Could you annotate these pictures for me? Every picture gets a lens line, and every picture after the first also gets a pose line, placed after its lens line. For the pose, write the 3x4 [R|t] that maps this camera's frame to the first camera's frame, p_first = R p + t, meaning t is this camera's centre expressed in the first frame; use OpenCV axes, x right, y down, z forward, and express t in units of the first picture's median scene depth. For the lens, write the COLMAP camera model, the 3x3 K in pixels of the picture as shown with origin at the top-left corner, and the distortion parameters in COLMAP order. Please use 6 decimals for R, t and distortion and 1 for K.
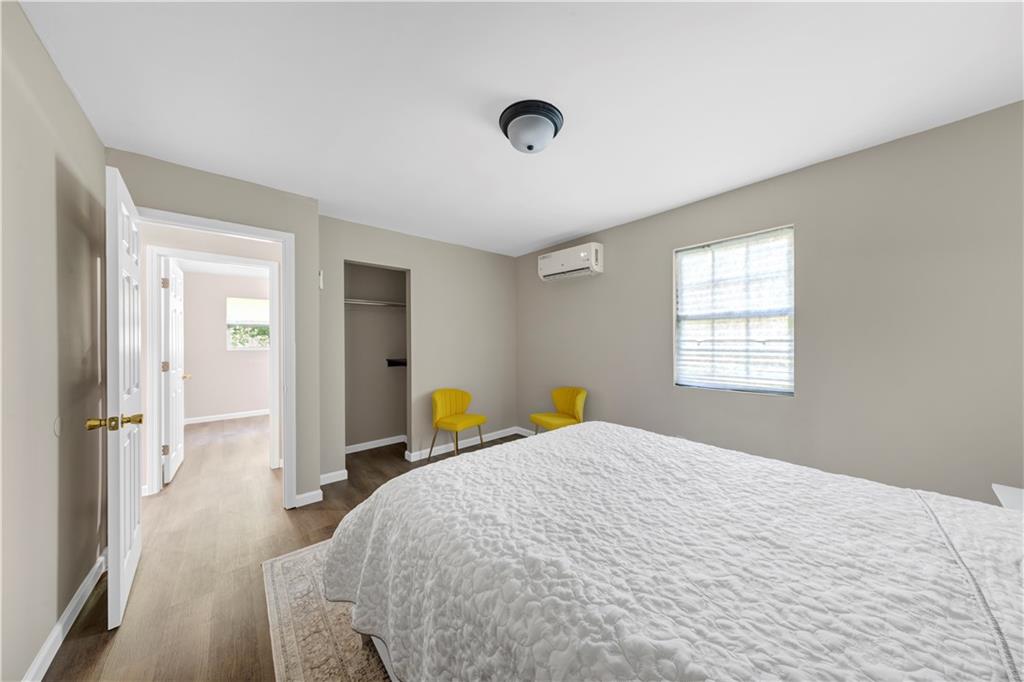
lens RADIAL K [[321.9, 0, 509.1], [0, 321.9, 340.8], [0, 0, 1]] dist [-0.000318, -0.000121]
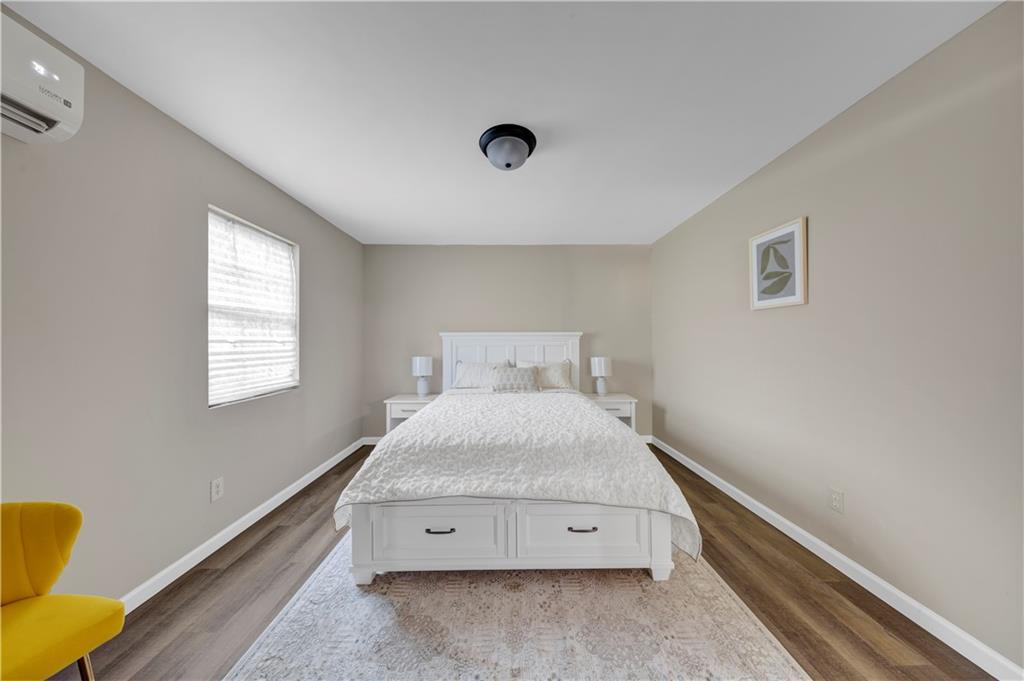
lens RADIAL K [[321.9, 0, 509.1], [0, 321.9, 340.3], [0, 0, 1]] dist [-0.000318, -0.000121]
pose [[-0.765079, 0.010232, 0.643855, -0.441892], [0.006615, 0.999946, -0.008030, 0.008650], [-0.643902, -0.001885, -0.765106, 1.262940]]
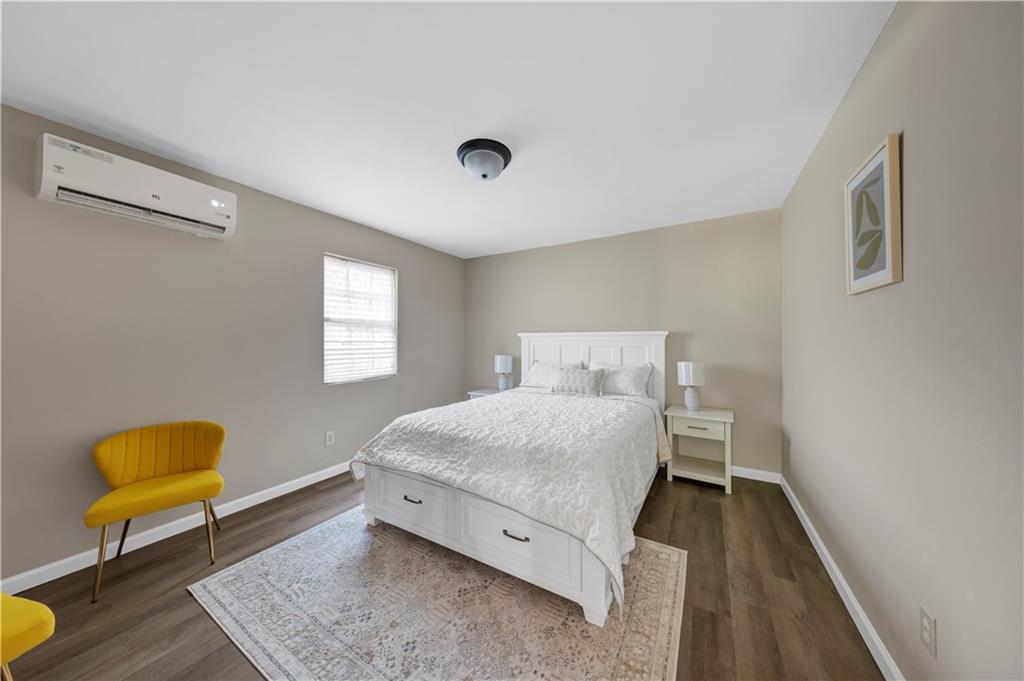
lens RADIAL K [[324.7, 0, 507.8], [0, 324.7, 340.3], [0, 0, 1]] dist [0.001230, -0.000018]
pose [[-0.320594, 0.007217, 0.947189, -0.741680], [0.000612, 0.999972, -0.007412, 0.005053], [-0.947216, -0.001797, -0.320590, 0.886179]]
